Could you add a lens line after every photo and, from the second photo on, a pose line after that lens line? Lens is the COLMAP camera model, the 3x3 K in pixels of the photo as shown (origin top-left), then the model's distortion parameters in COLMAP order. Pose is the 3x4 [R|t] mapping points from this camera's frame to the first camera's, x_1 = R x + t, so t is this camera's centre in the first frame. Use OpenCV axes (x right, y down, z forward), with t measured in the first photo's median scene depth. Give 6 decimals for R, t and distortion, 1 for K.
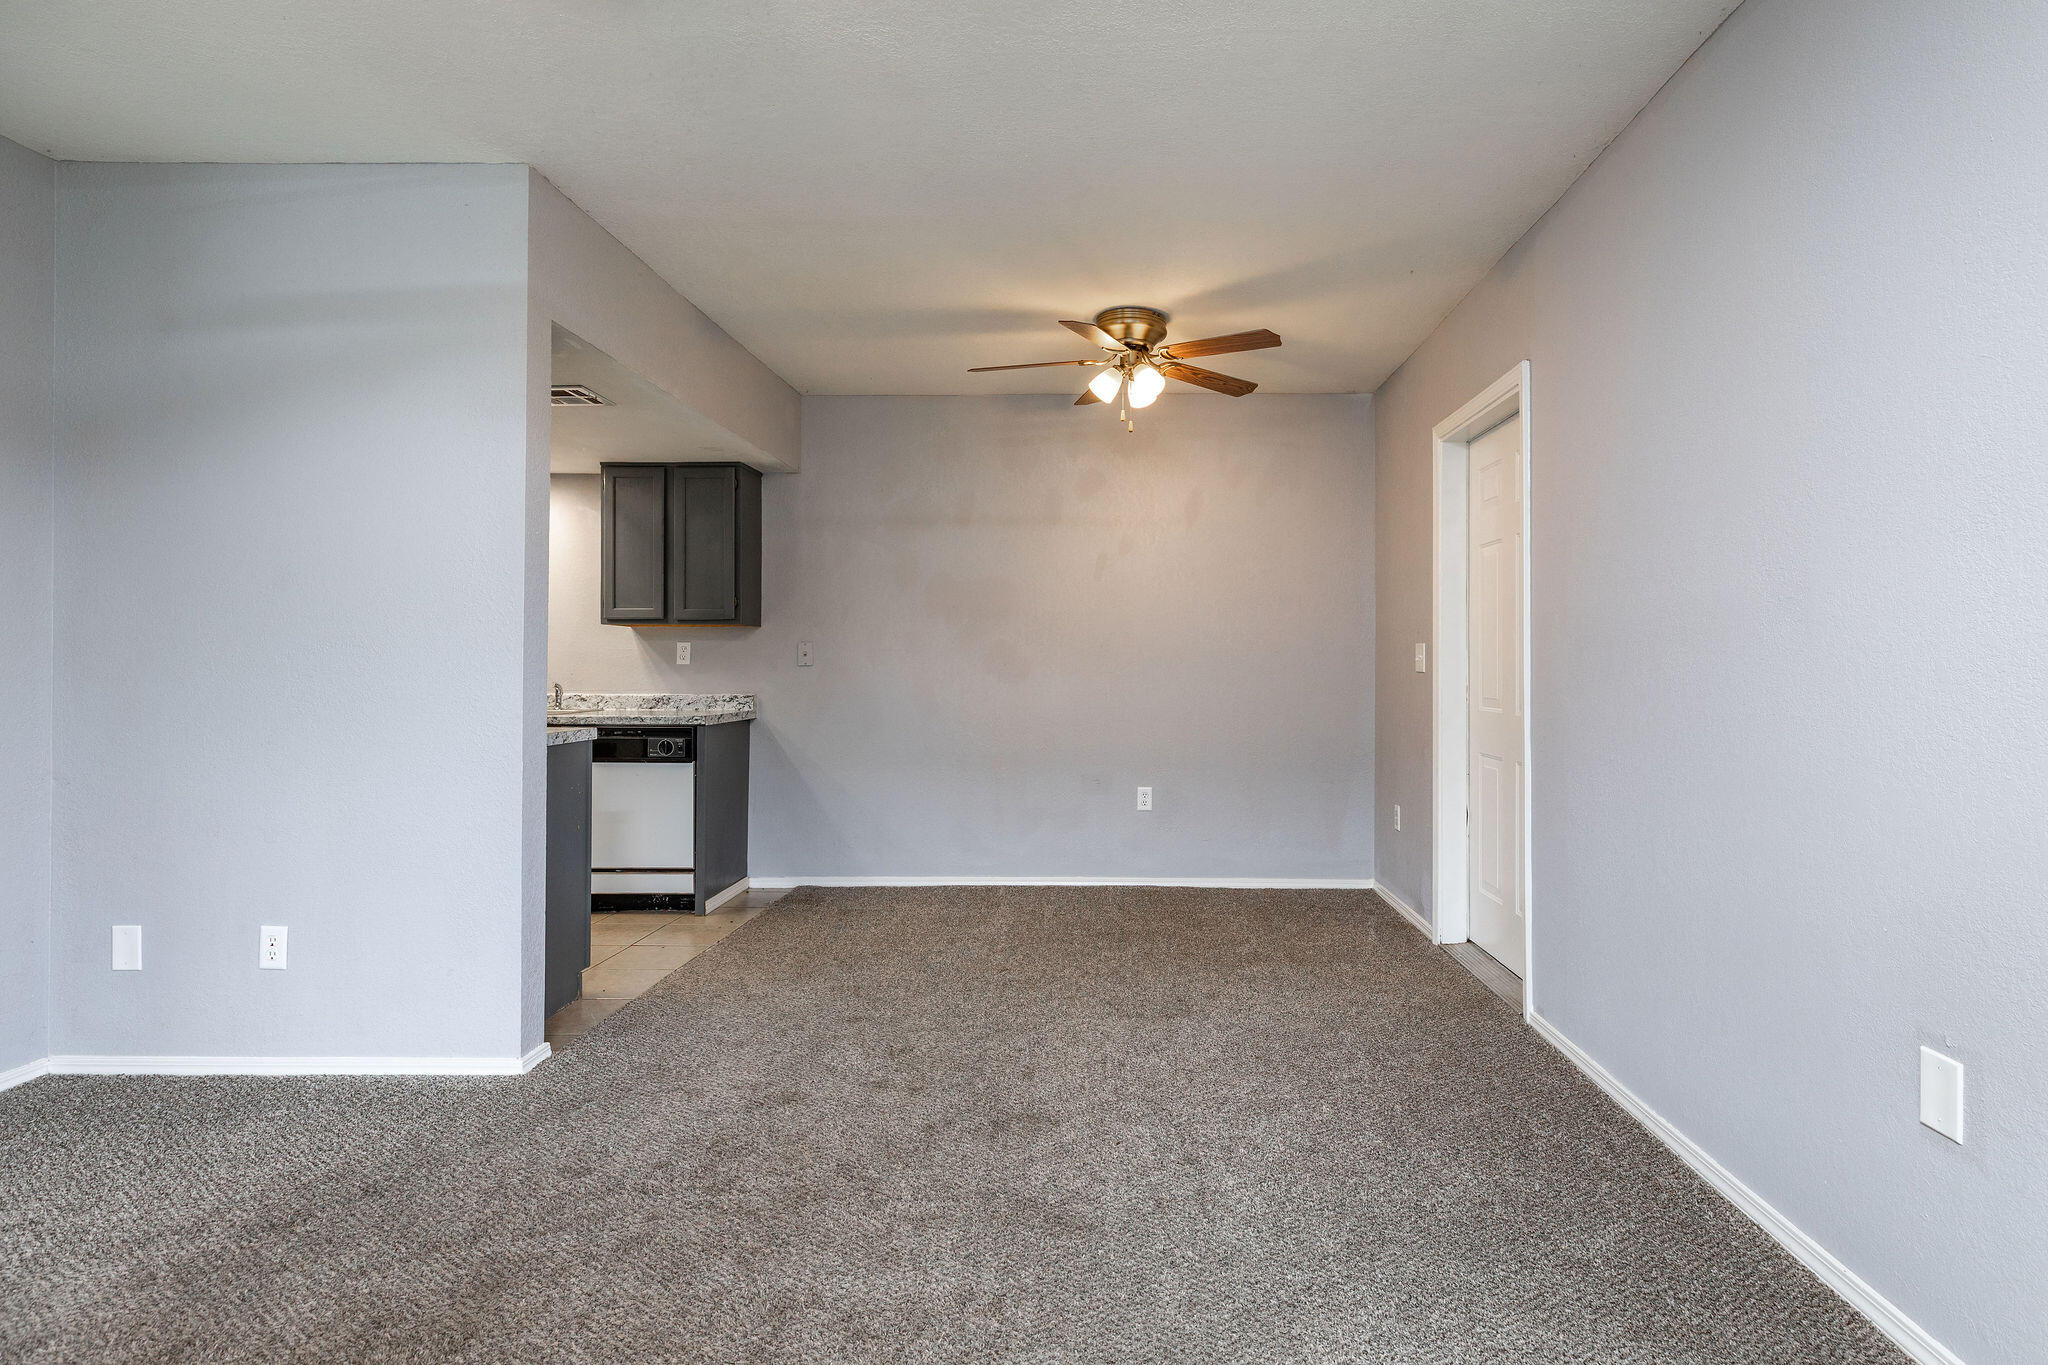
lens RADIAL K [[975.0, 0, 1080.0], [0, 975.0, 658.2], [0, 0, 1]] dist [0.001478, 0.003841]
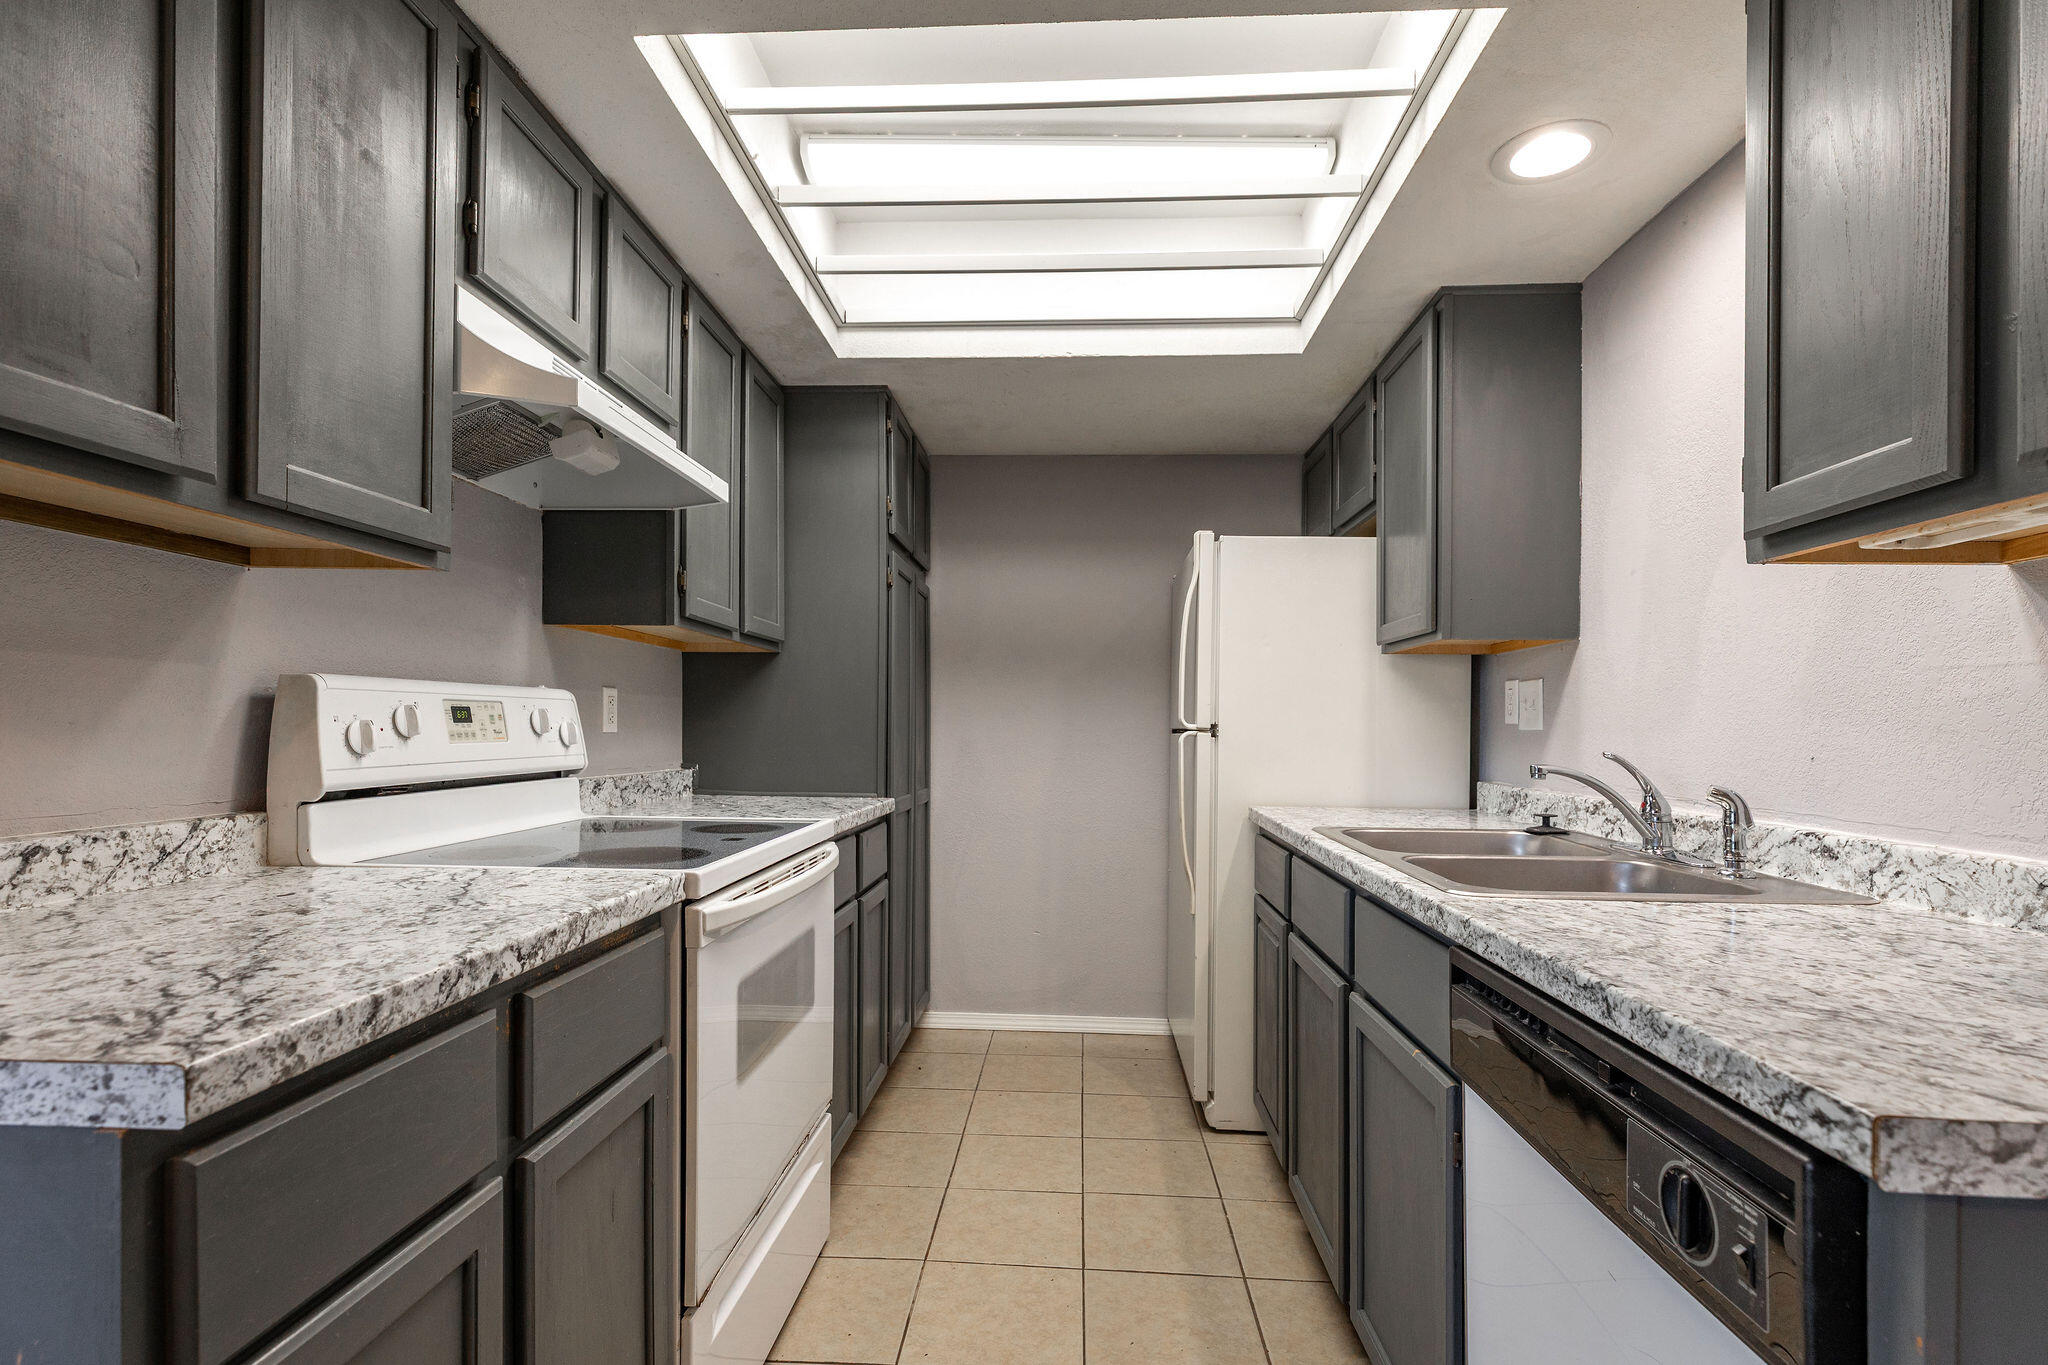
lens RADIAL K [[975.0, 0, 1027.5], [0, 975.0, 723.3], [0, 0, 1]] dist [0.001478, 0.003841]
pose [[-0.032403, -0.006891, -0.999451, -0.242940], [0.001222, 0.999975, -0.006935, 0.008007], [0.999474, -0.001446, -0.032393, 0.846179]]
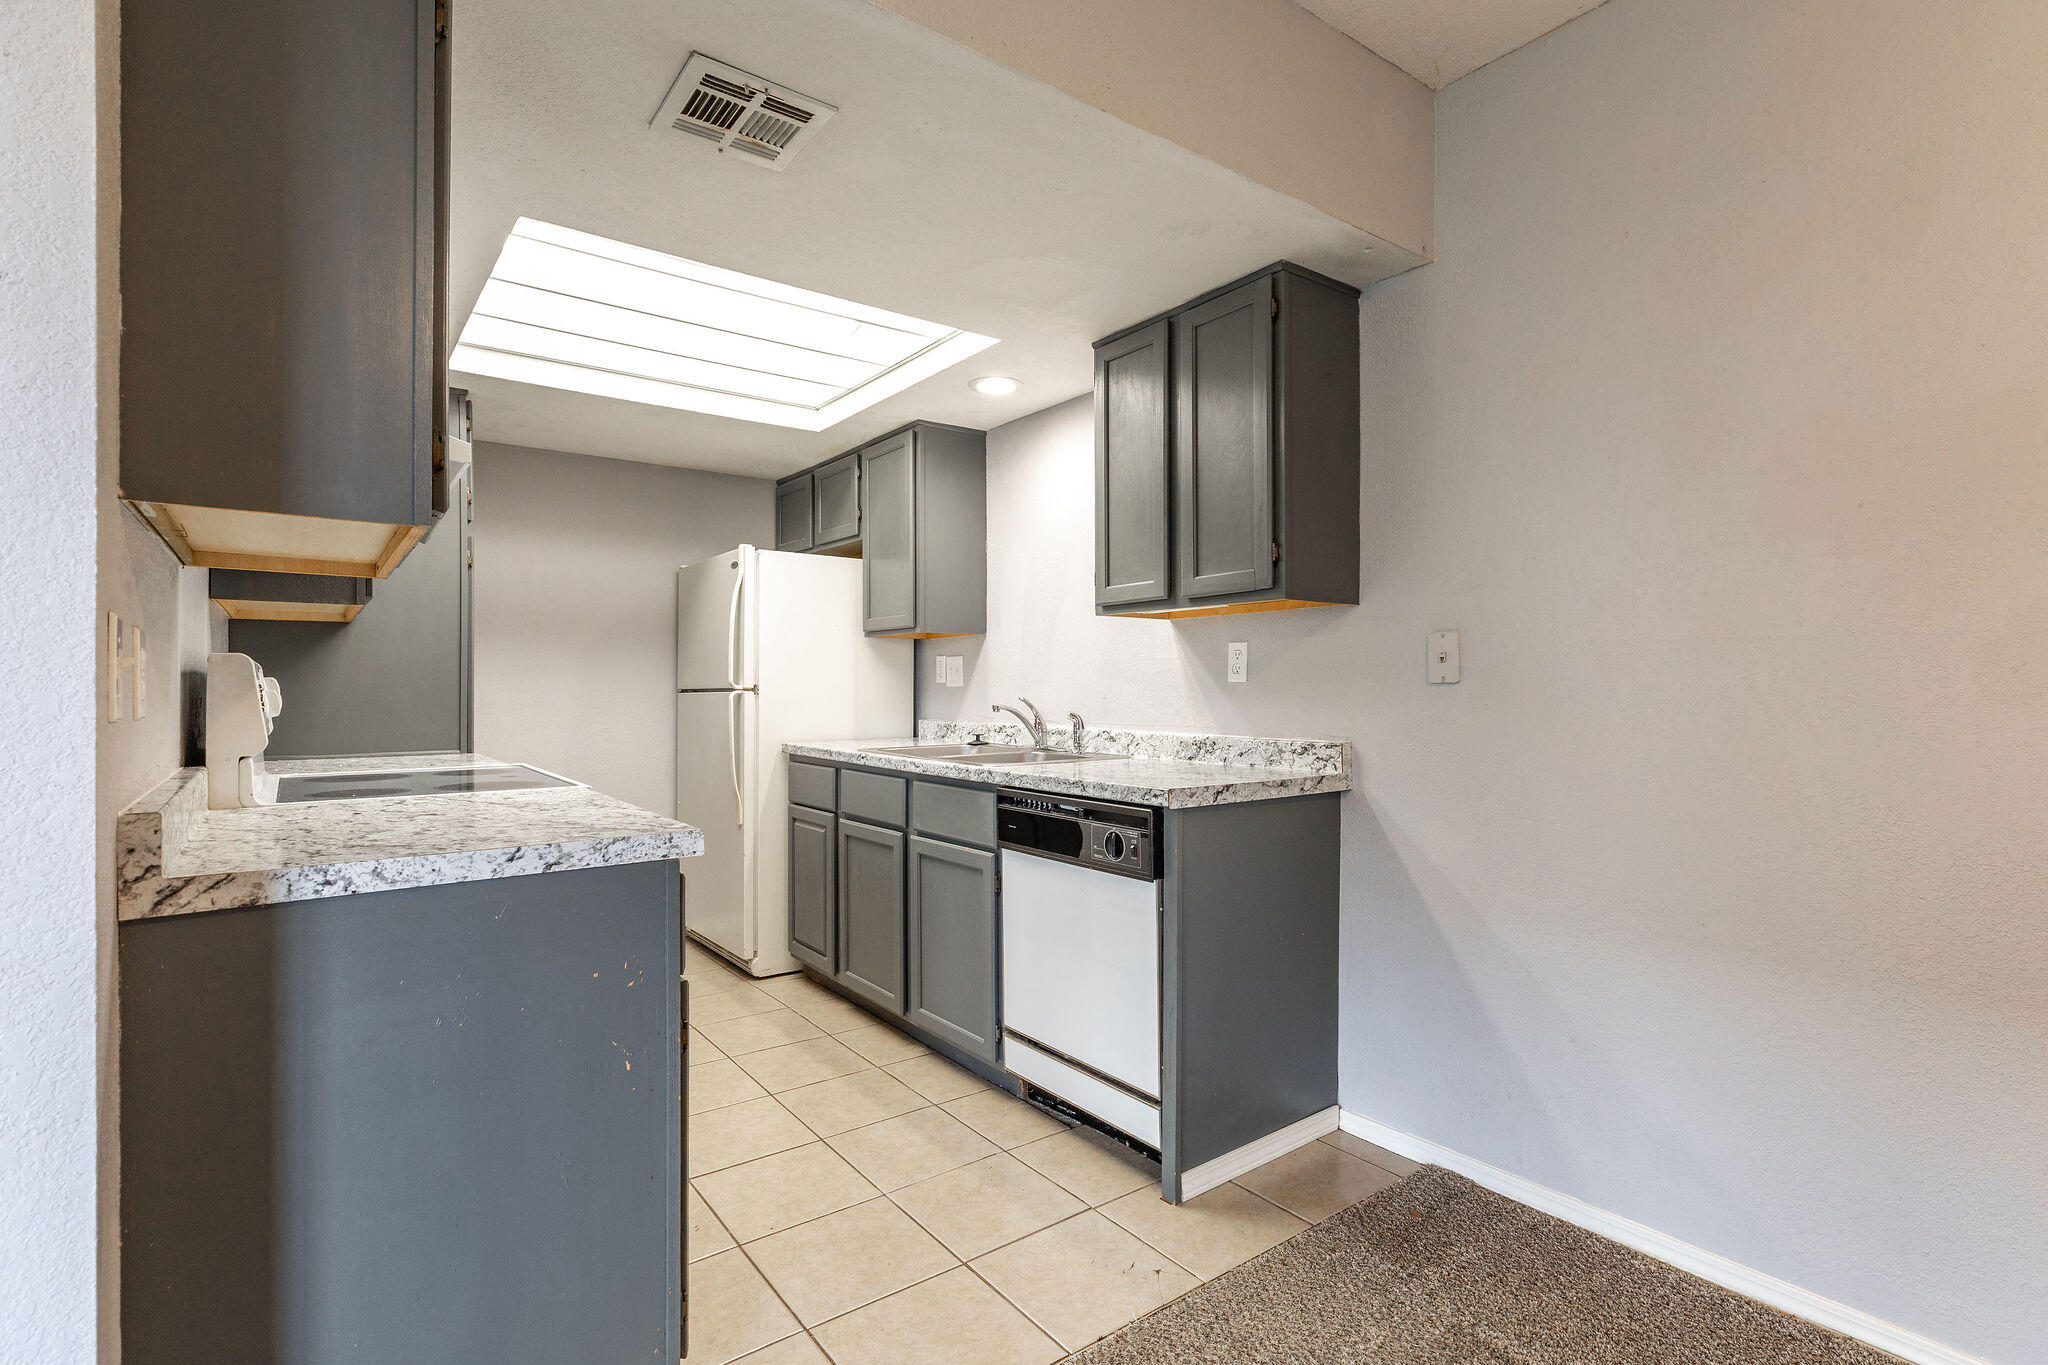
lens RADIAL K [[975.0, 0, 1040.6], [0, 975.0, 688.4], [0, 0, 1]] dist [0.001478, 0.003841]
pose [[0.627552, -0.002783, -0.778570, -0.048924], [0.012479, 0.999901, 0.006484, 0.005360], [0.778475, -0.013785, 0.627525, 0.612944]]
